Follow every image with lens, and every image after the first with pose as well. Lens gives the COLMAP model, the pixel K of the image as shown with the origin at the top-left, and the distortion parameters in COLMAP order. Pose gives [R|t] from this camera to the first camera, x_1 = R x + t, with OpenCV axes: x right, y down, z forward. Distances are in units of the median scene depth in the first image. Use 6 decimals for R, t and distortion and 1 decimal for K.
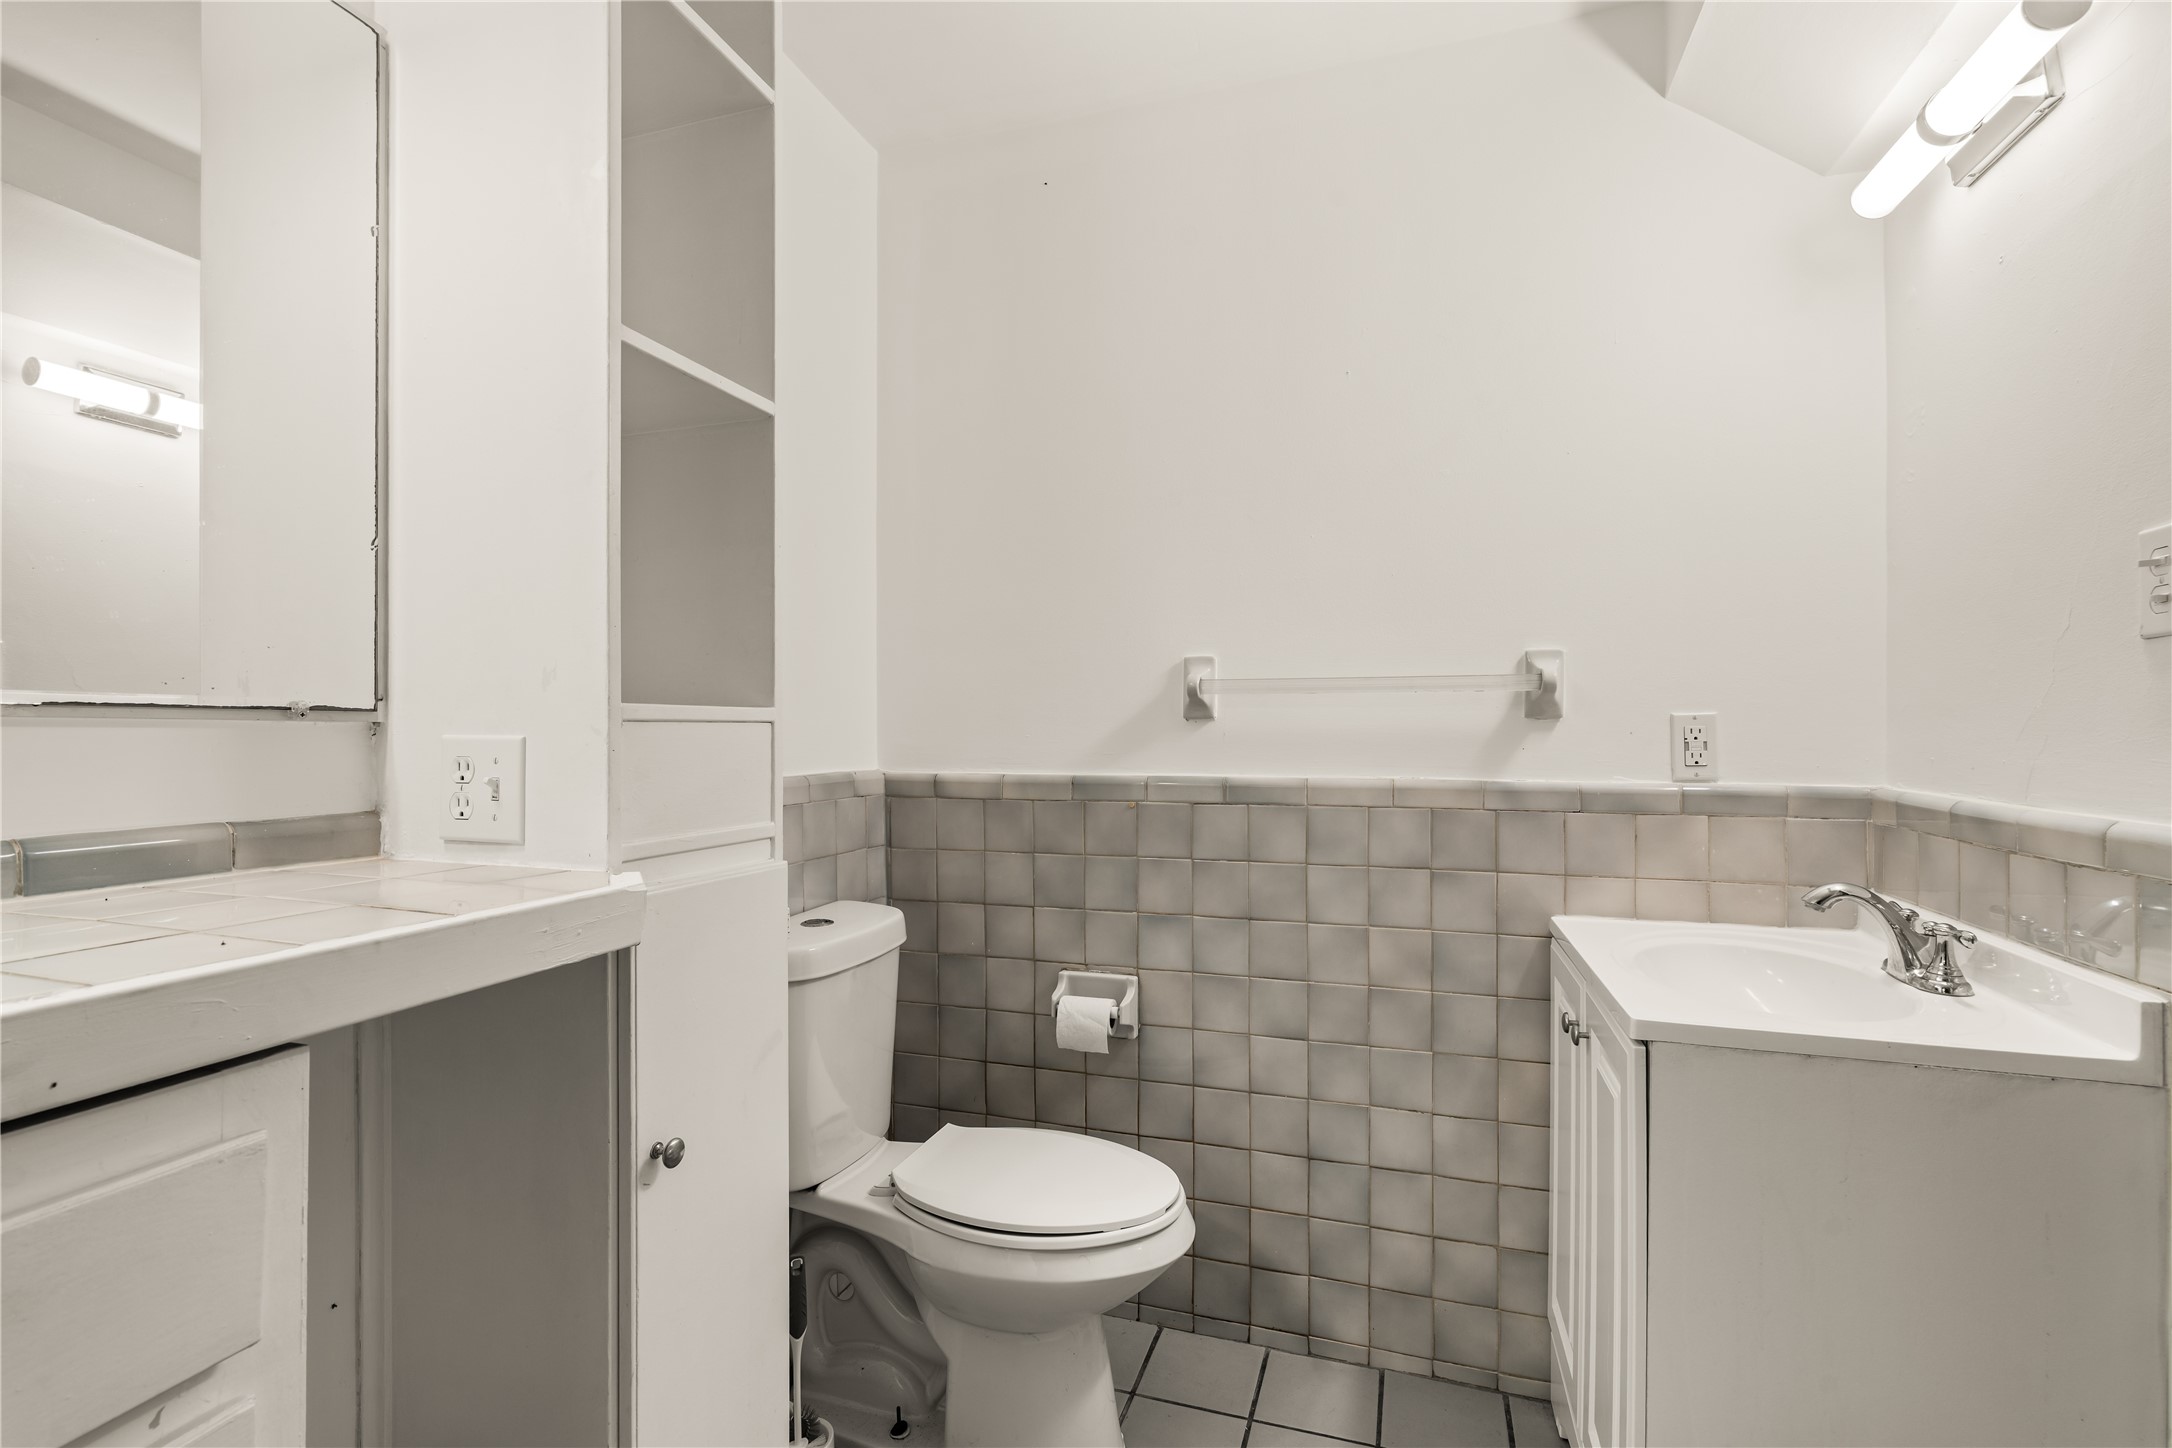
lens RADIAL K [[975.1, 0, 1082.5], [0, 975.1, 721.1], [0, 0, 1]] dist [-0.004442, -0.000383]
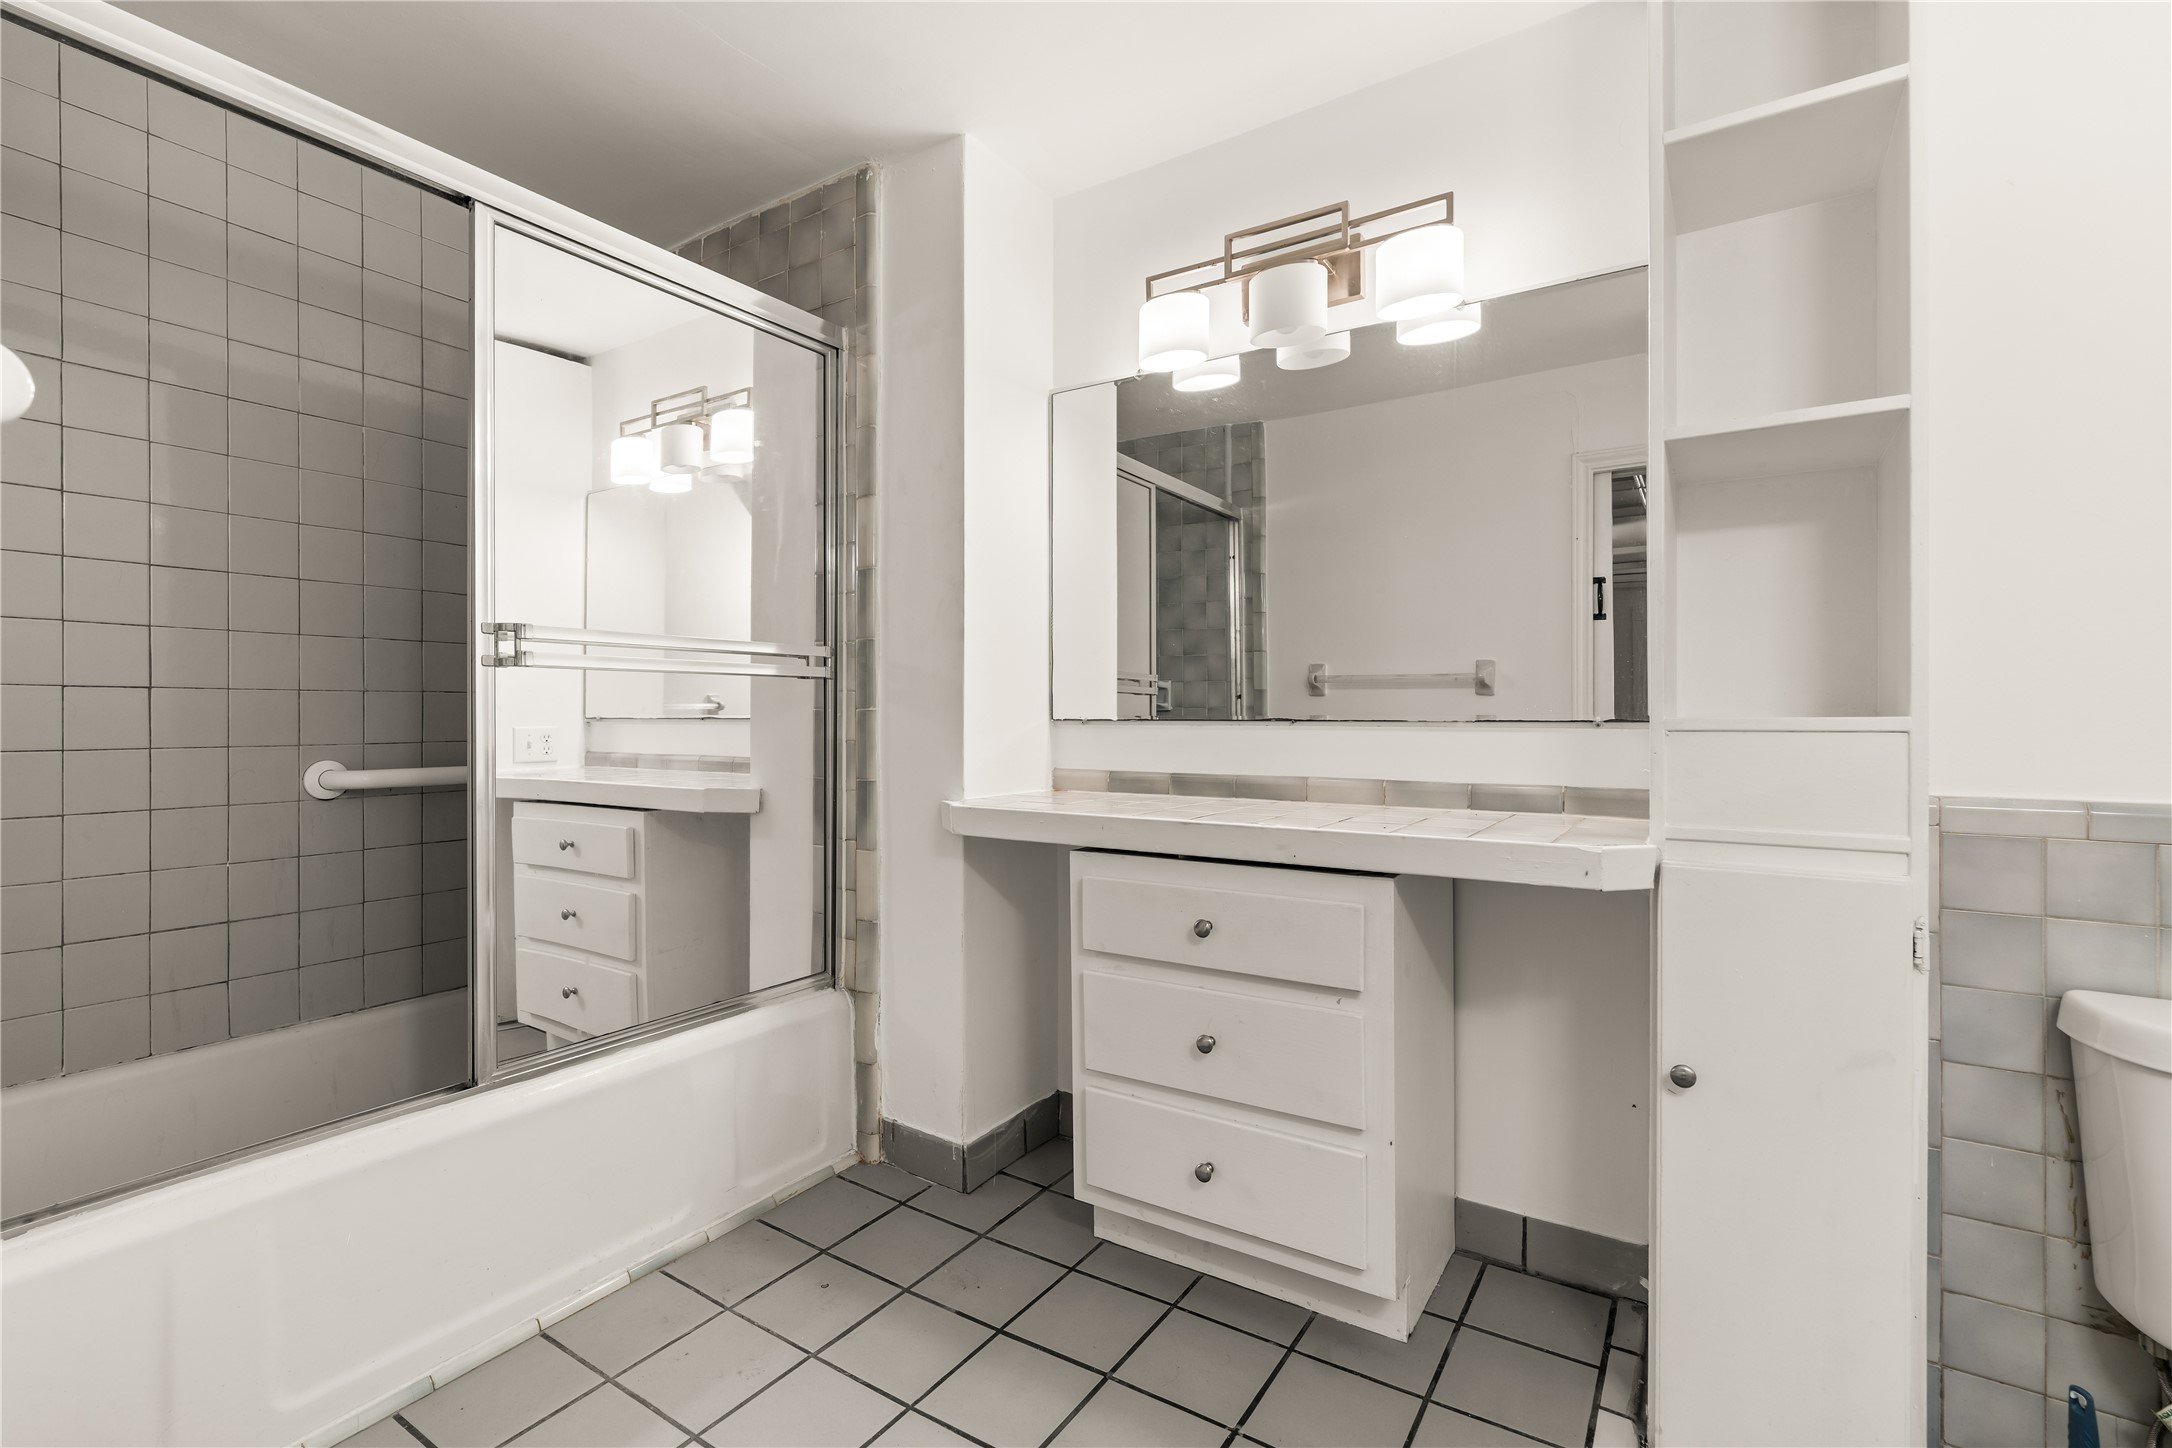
lens RADIAL K [[975.1, 0, 1082.5], [0, 975.1, 721.1], [0, 0, 1]] dist [-0.004442, -0.000383]
pose [[-0.263279, 0.000213, -0.964720, 0.819833], [0.007536, 0.999970, -0.001836, -0.013744], [0.964690, -0.007753, -0.263272, 0.478472]]
